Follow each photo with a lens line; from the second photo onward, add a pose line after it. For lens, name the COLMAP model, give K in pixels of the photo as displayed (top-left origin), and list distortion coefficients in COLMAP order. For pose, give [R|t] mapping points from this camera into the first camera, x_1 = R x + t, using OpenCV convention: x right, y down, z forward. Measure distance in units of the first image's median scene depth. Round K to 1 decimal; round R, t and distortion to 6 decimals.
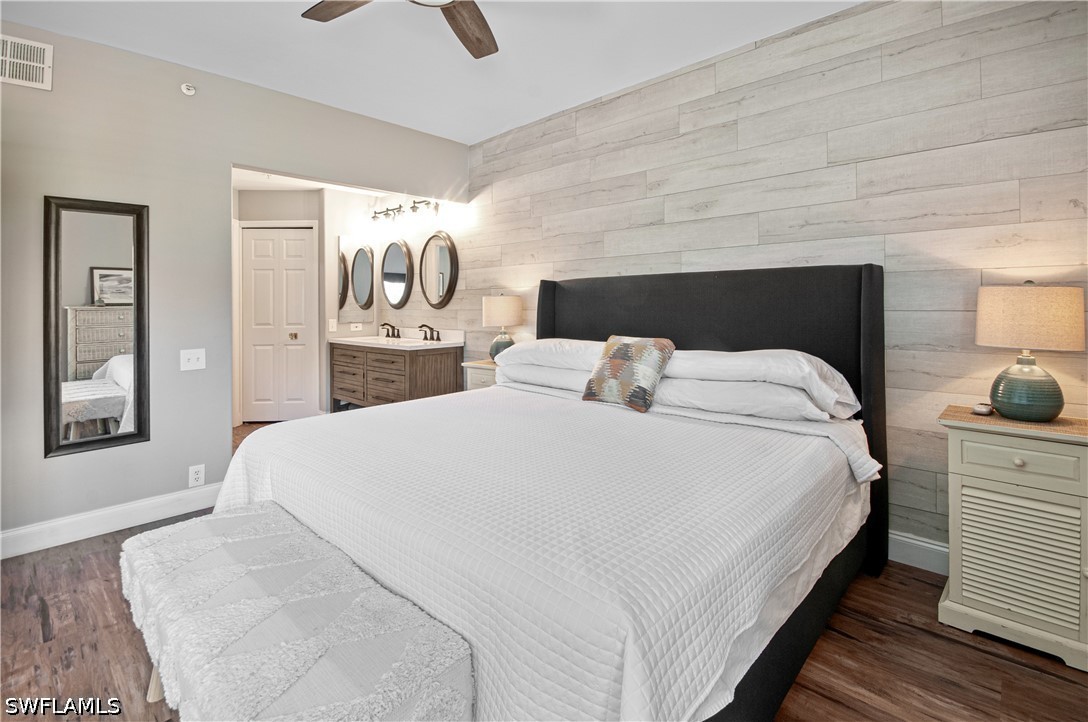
lens RADIAL K [[506.3, 0, 542.6], [0, 506.3, 296.2], [0, 0, 1]] dist [0.000899, -0.000164]
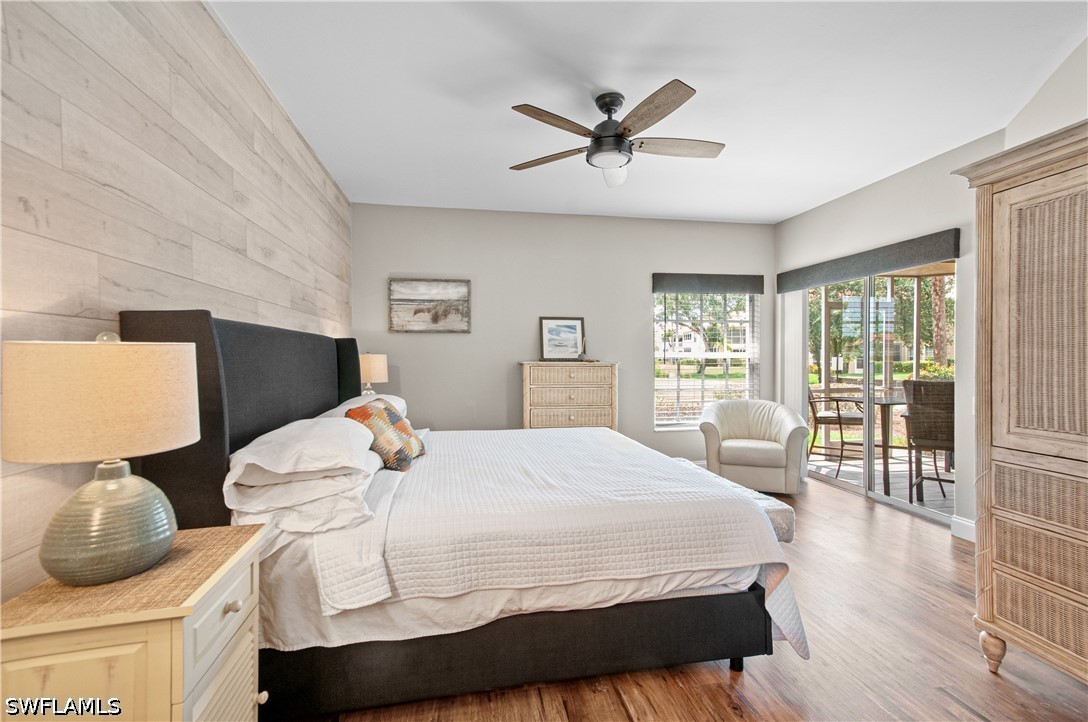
lens RADIAL K [[485.6, 0, 544.0], [0, 485.6, 361.0], [0, 0, 1]] dist [-0.019345, -0.000828]
pose [[-0.802944, 0.010080, 0.595969, -0.634897], [0.006623, 0.999946, -0.007989, 0.020346], [-0.596018, -0.002468, -0.802967, 1.588682]]
